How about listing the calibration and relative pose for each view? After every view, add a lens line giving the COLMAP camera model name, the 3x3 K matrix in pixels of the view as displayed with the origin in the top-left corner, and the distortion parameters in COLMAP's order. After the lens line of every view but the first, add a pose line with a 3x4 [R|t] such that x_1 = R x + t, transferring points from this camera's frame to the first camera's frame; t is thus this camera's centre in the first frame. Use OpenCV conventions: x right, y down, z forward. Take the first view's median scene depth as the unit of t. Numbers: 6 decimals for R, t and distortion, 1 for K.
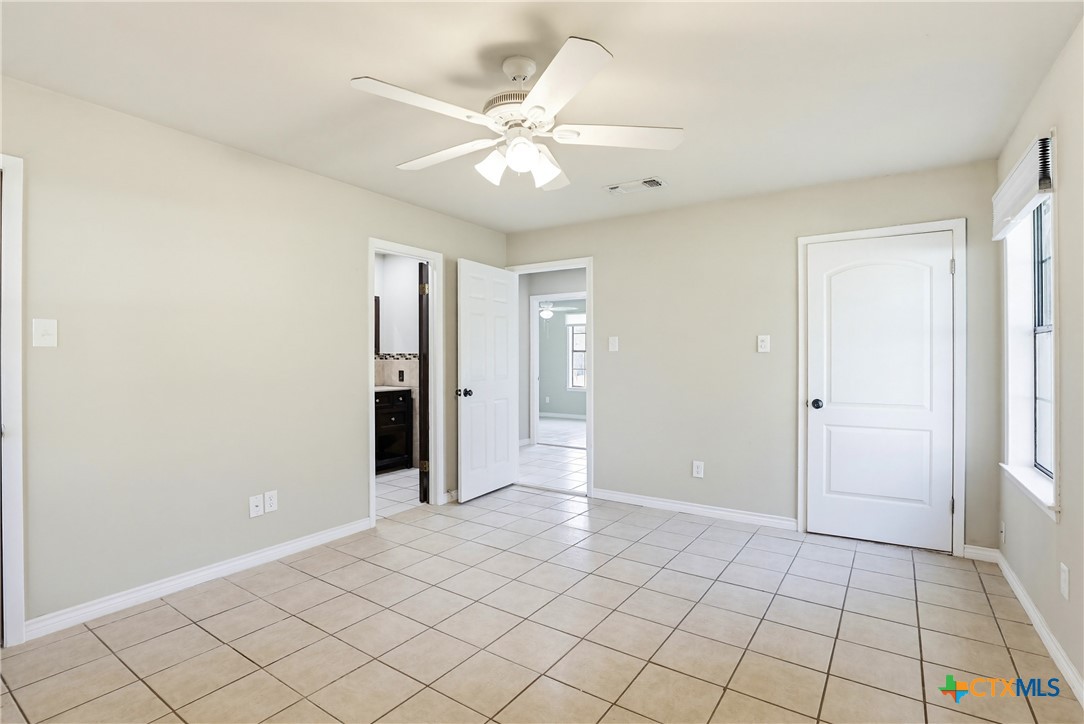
lens RADIAL K [[513.7, 0, 542.0], [0, 513.7, 362.0], [0, 0, 1]] dist [-0.029441, 0.000344]
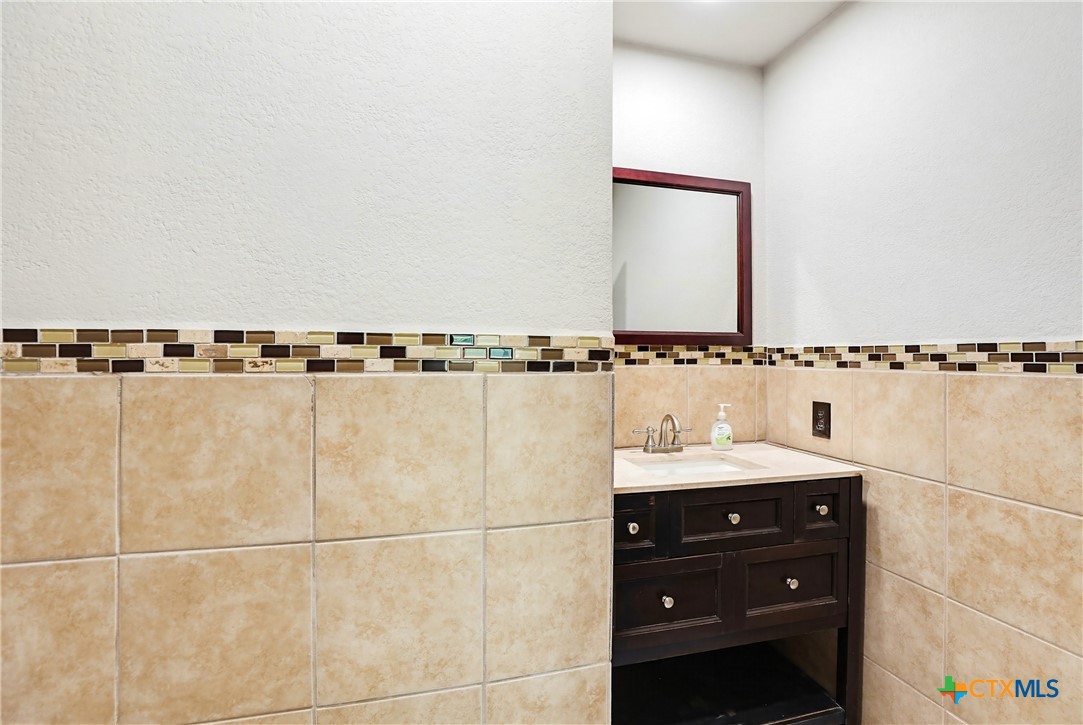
lens RADIAL K [[513.2, 0, 541.5], [0, 513.2, 362.5], [0, 0, 1]] dist [-0.029441, 0.000344]
pose [[0.742112, 0.005733, -0.670252, -0.194555], [-0.007321, 0.999973, 0.000448, -0.005945], [0.670236, 0.004574, 0.742134, 0.658775]]
